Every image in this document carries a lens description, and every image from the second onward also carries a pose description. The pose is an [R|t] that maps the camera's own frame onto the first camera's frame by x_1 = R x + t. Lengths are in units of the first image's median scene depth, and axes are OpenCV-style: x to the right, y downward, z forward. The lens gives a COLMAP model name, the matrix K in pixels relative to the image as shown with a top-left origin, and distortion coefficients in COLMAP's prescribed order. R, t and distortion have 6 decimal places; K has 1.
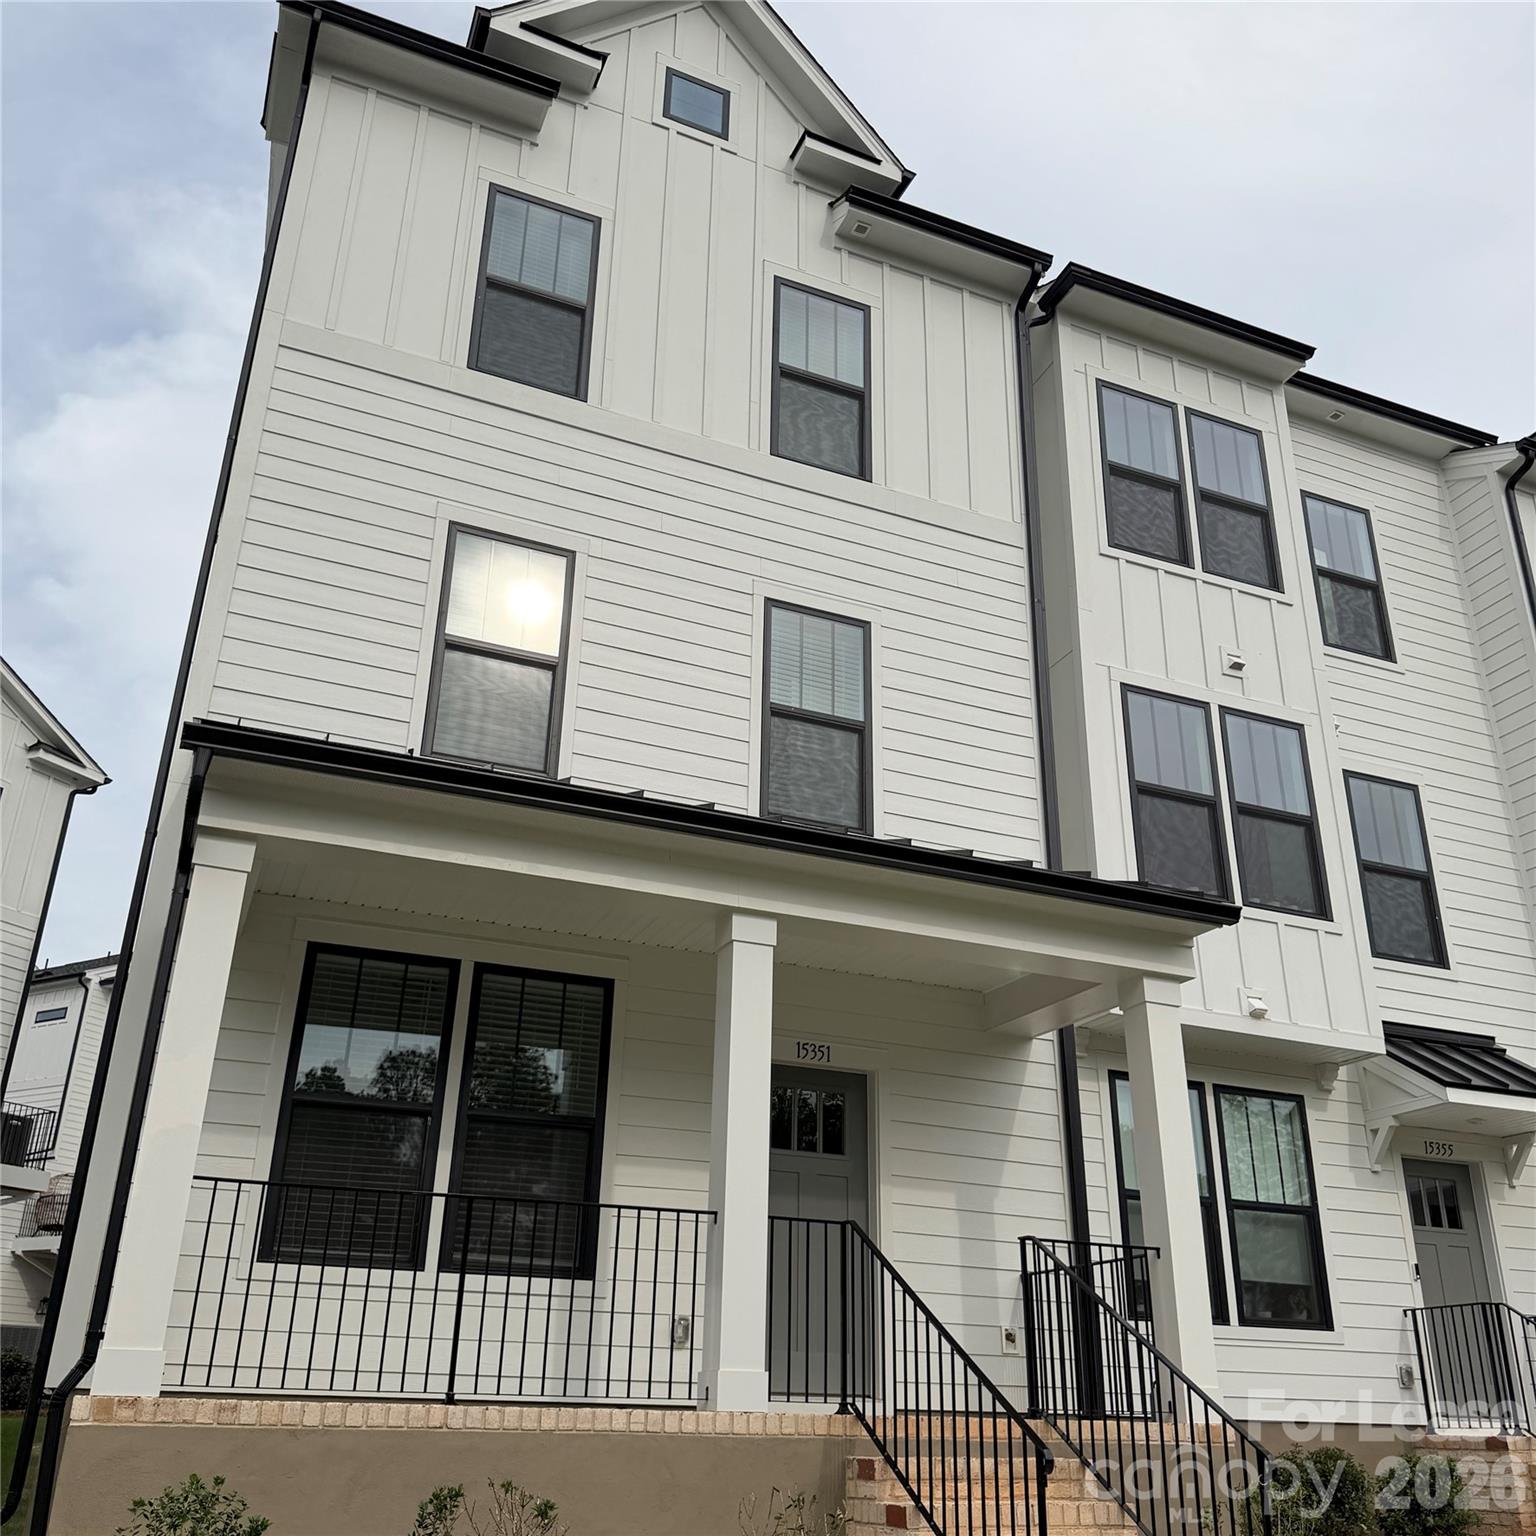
lens RADIAL K [[1425.3, 0, 771.5], [0, 1425.3, 784.4], [0, 0, 1]] dist [0.112171, -0.196972]
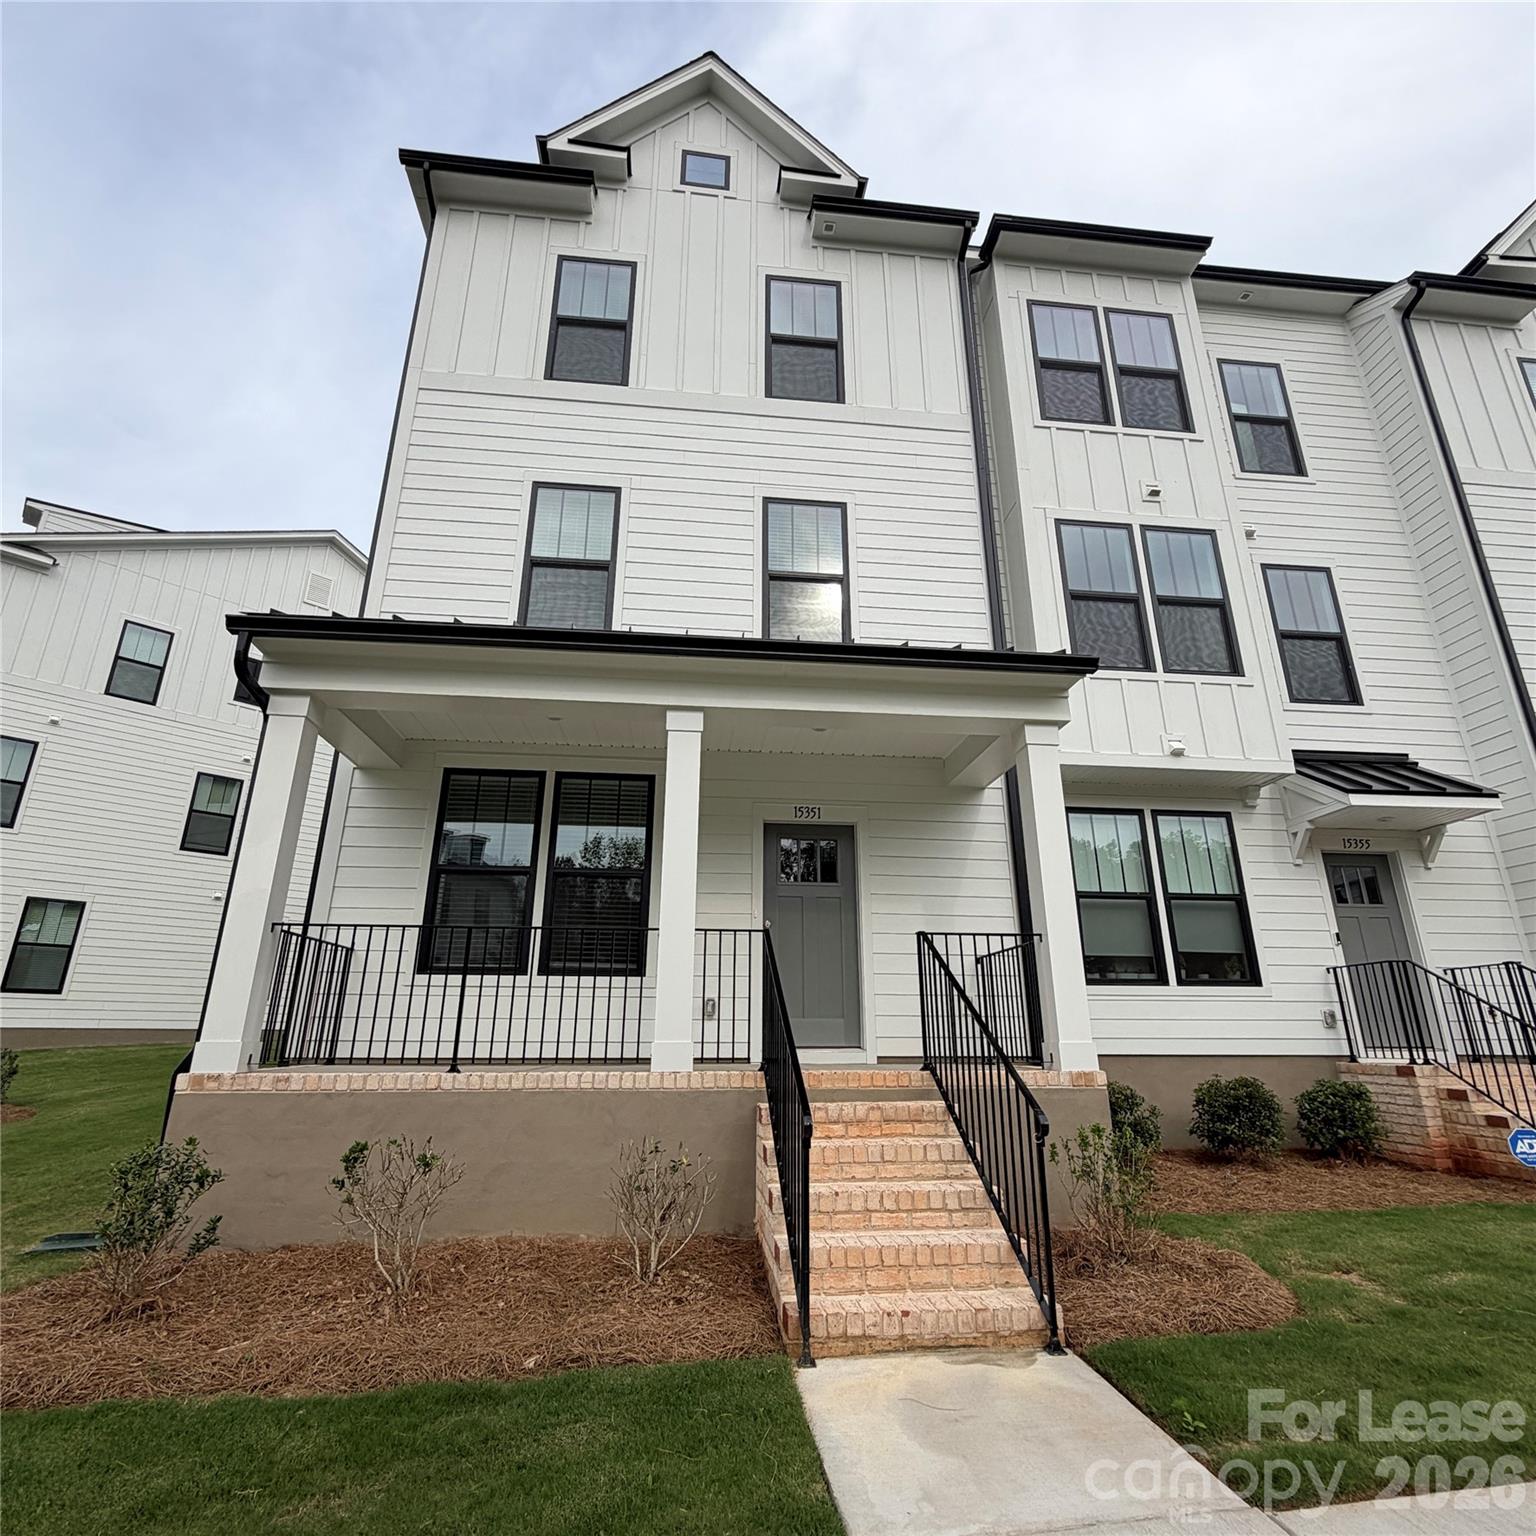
lens RADIAL K [[811.5, 0, 771.8], [0, 811.5, 765.7], [0, 0, 1]] dist [-0.002172, 0.001268]
pose [[0.957592, -0.108203, -0.267040, 0.174326], [0.132389, 0.988414, 0.074240, 0.065626], [0.255913, -0.106445, 0.960822, 0.197298]]
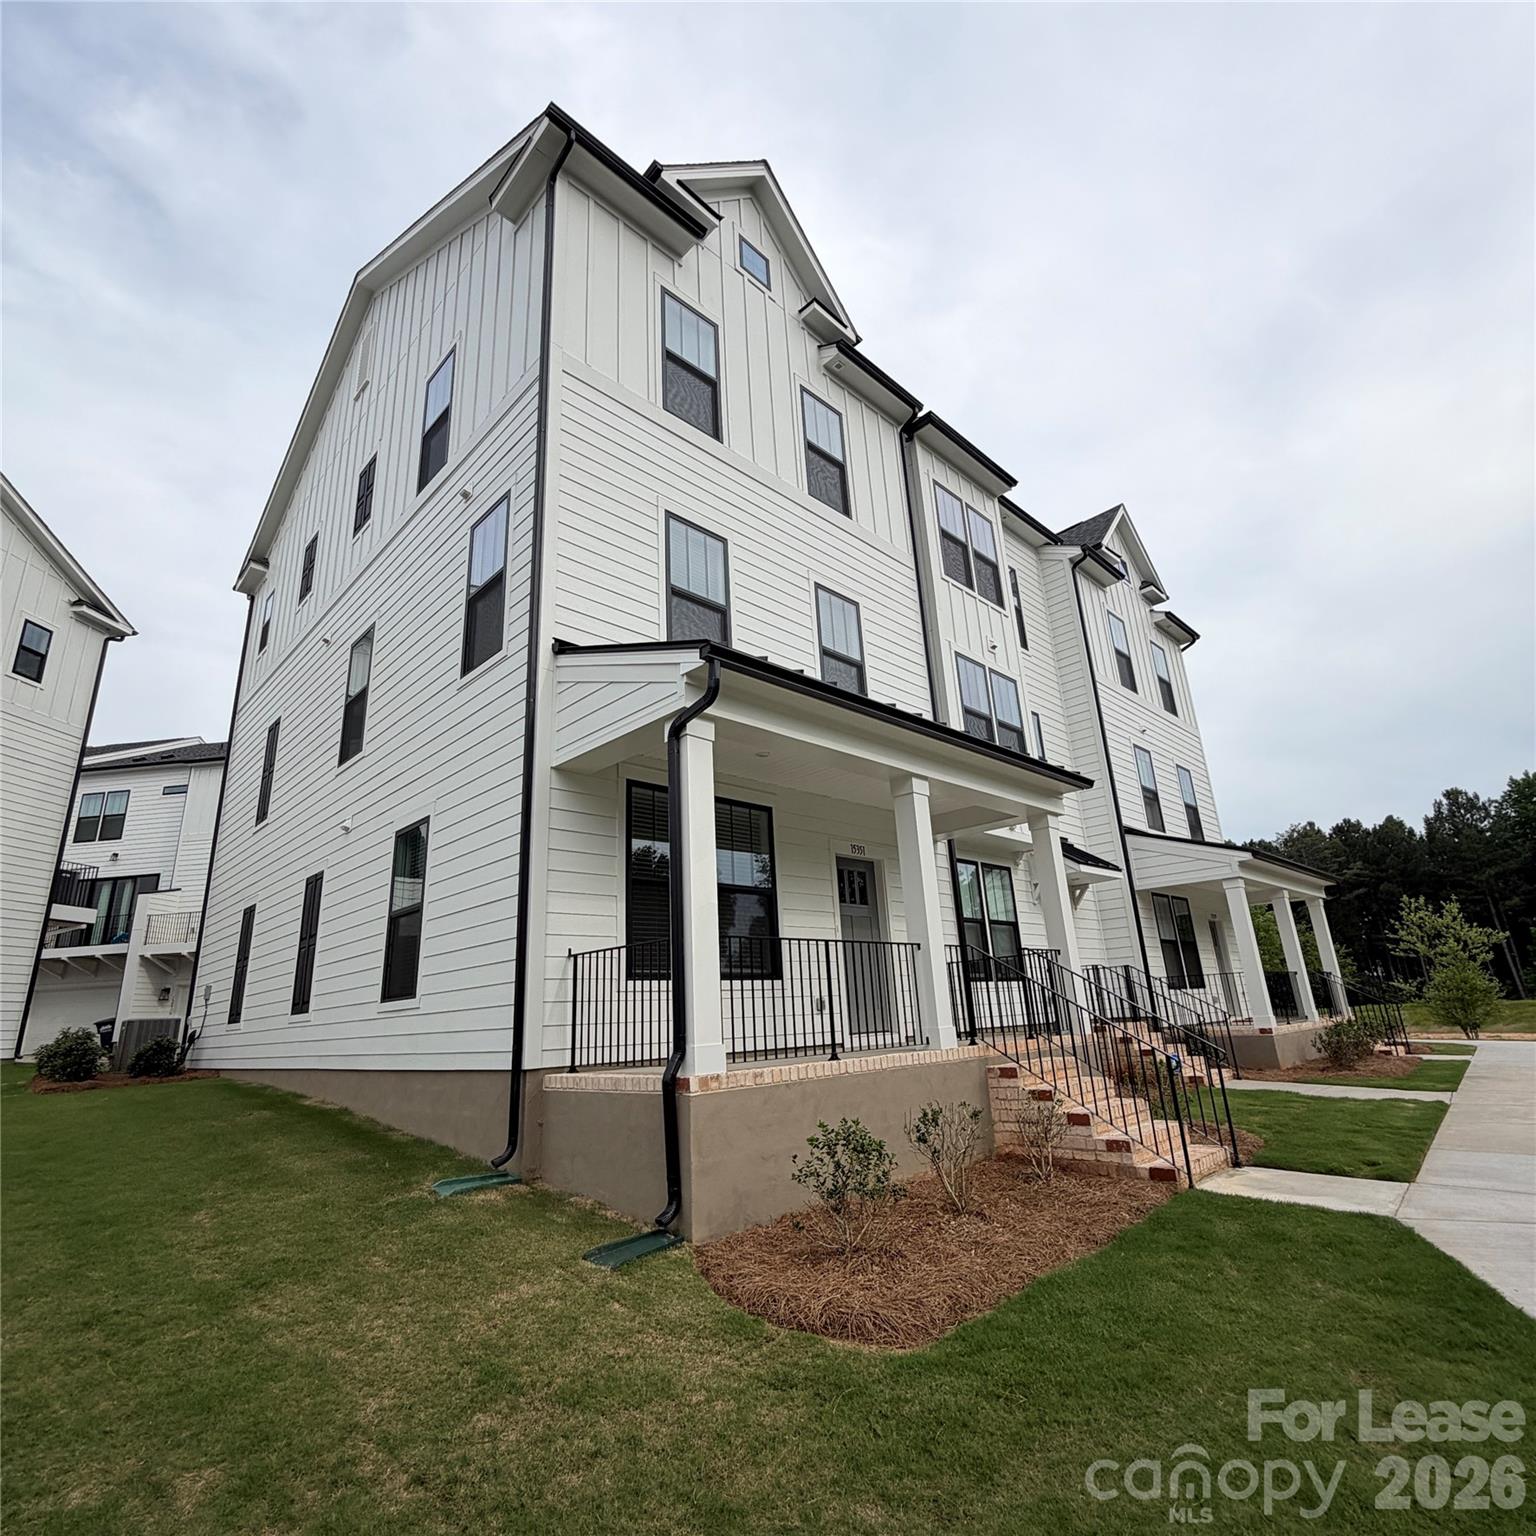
lens RADIAL K [[809.4, 0, 767.5], [0, 809.4, 762.4], [0, 0, 1]] dist [0.014122, 0.000417]
pose [[0.930008, 0.047651, 0.364437, -0.368244], [-0.084966, 0.992575, 0.087043, 0.001831], [-0.357583, -0.111916, 0.927151, 0.099083]]
